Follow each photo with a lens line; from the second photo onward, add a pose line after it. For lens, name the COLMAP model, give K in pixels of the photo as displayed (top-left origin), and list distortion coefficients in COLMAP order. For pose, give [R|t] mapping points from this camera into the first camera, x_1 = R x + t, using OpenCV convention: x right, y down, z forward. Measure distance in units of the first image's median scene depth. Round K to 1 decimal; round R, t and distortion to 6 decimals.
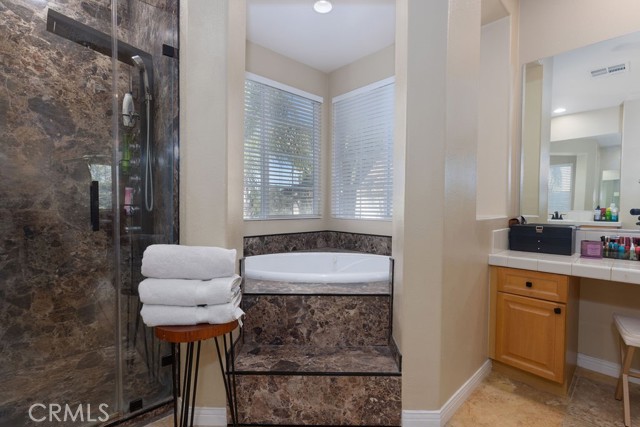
lens RADIAL K [[300.3, 0, 326.6], [0, 300.3, 216.1], [0, 0, 1]] dist [-0.000897, -0.000151]
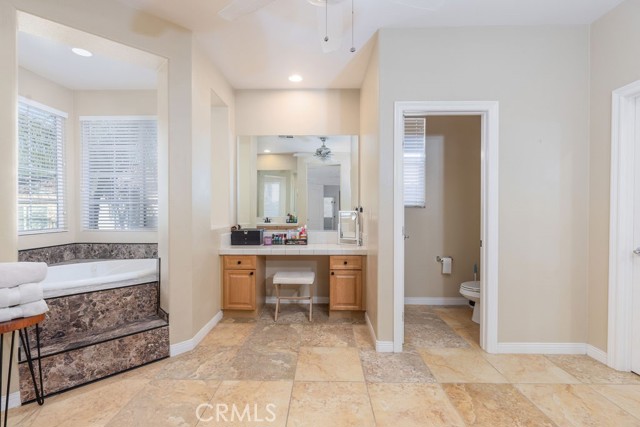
lens RADIAL K [[300.3, 0, 326.6], [0, 300.3, 216.1], [0, 0, 1]] dist [-0.000897, -0.000151]
pose [[0.697873, -0.021693, 0.715892, -0.275511], [0.025009, 0.999670, 0.005913, -0.058767], [-0.715784, 0.013777, 0.698185, -0.692889]]
